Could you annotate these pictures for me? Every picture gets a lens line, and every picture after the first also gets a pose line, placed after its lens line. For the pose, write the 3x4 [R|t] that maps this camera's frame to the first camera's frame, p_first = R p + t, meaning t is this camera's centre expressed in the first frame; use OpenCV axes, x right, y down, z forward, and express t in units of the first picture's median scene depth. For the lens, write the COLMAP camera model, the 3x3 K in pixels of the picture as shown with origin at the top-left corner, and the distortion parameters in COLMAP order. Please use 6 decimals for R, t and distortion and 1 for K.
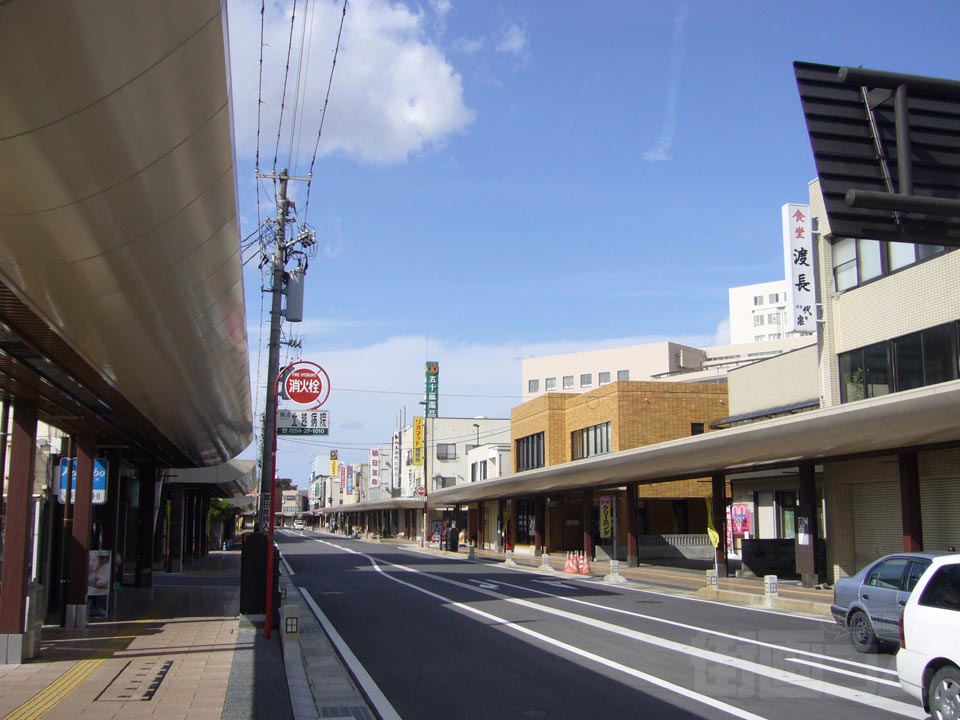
lens RADIAL K [[1005.6, 0, 480.0], [0, 1005.6, 360.0], [0, 0, 1]] dist [0.005517, -0.002472]
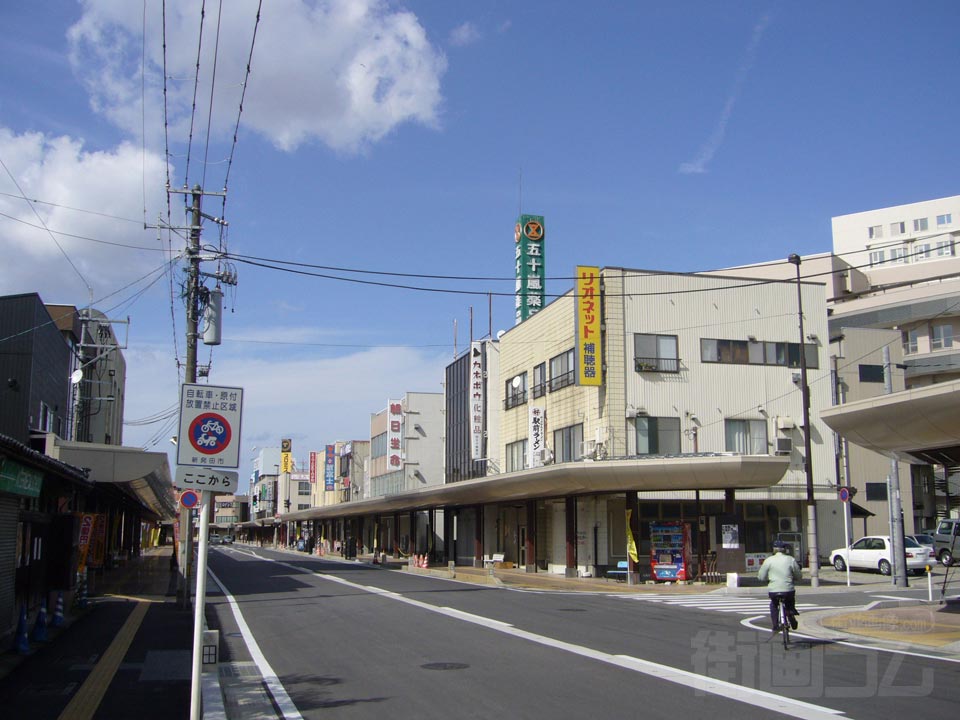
lens RADIAL K [[1005.6, 0, 480.0], [0, 1005.6, 360.0], [0, 0, 1]] dist [0.005517, -0.002472]
pose [[0.997738, 0.008008, 0.066744, -0.073311], [-0.007126, 0.999884, -0.013436, 0.055896], [-0.066844, 0.012930, 0.997680, 0.339939]]
